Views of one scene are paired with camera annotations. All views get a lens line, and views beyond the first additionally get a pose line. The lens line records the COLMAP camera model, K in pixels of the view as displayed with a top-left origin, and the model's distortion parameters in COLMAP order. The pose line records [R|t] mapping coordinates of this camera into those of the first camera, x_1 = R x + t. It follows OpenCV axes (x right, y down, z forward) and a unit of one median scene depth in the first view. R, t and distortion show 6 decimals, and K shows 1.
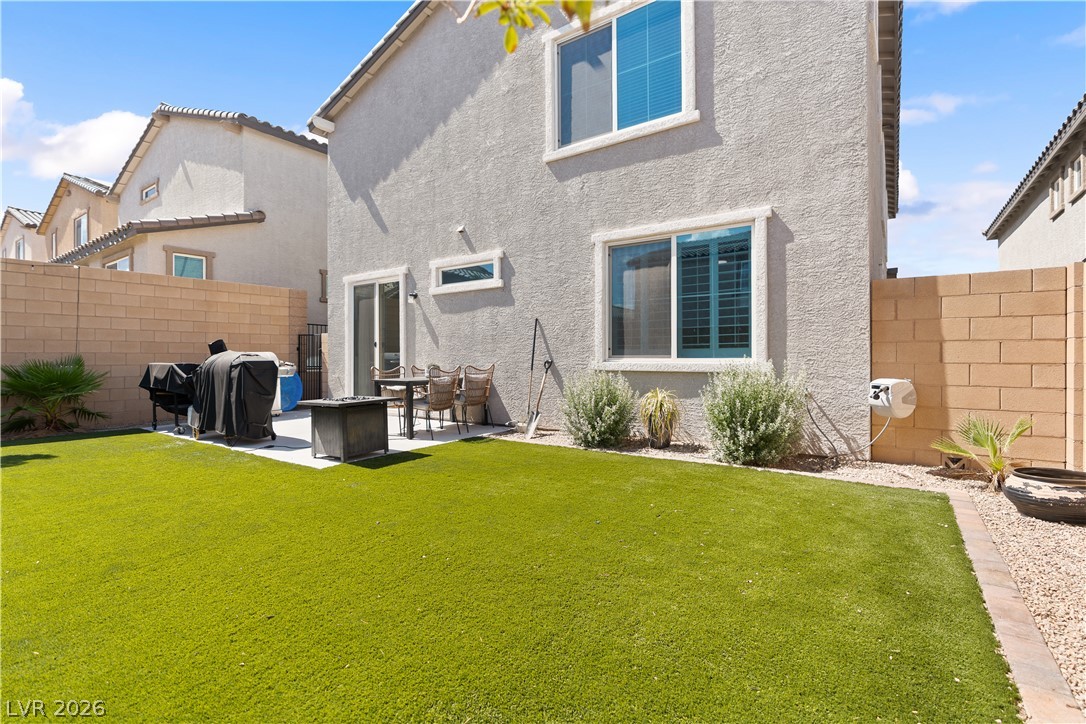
lens RADIAL K [[498.5, 0, 546.2], [0, 498.5, 359.2], [0, 0, 1]] dist [-0.005757, 0.000862]
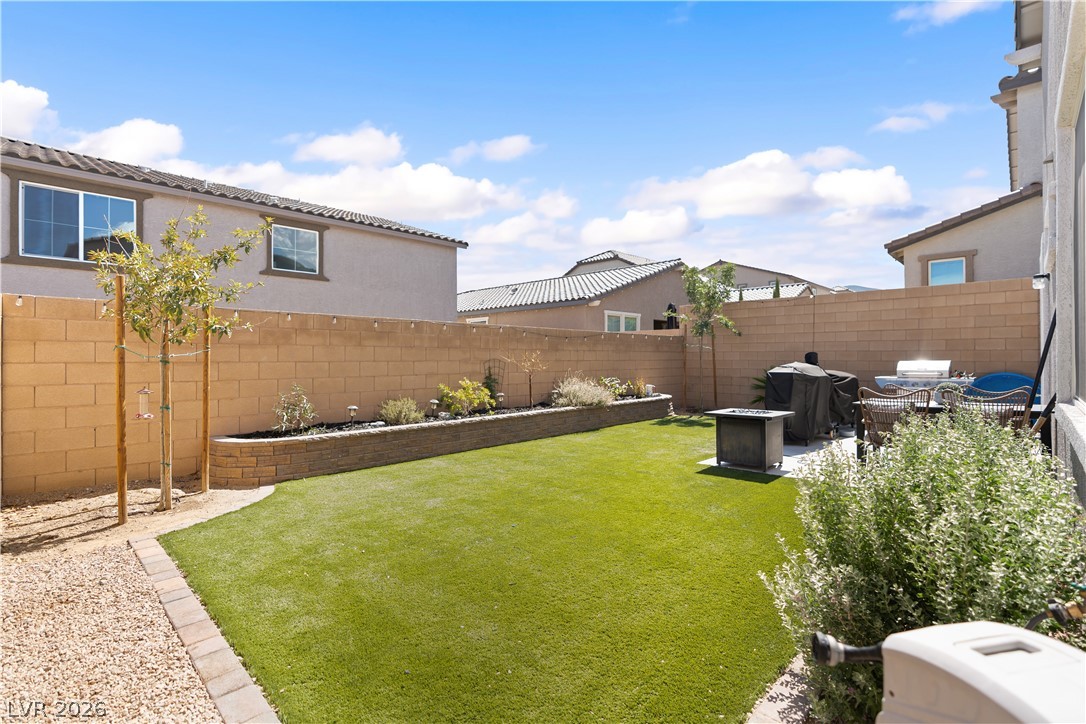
lens RADIAL K [[498.5, 0, 546.5], [0, 498.5, 358.1], [0, 0, 1]] dist [-0.005757, 0.000862]
pose [[-0.148785, 0.003460, -0.988863, 0.358585], [-0.001891, 0.999991, 0.003784, -0.018176], [0.988868, 0.002433, -0.148777, 0.370849]]
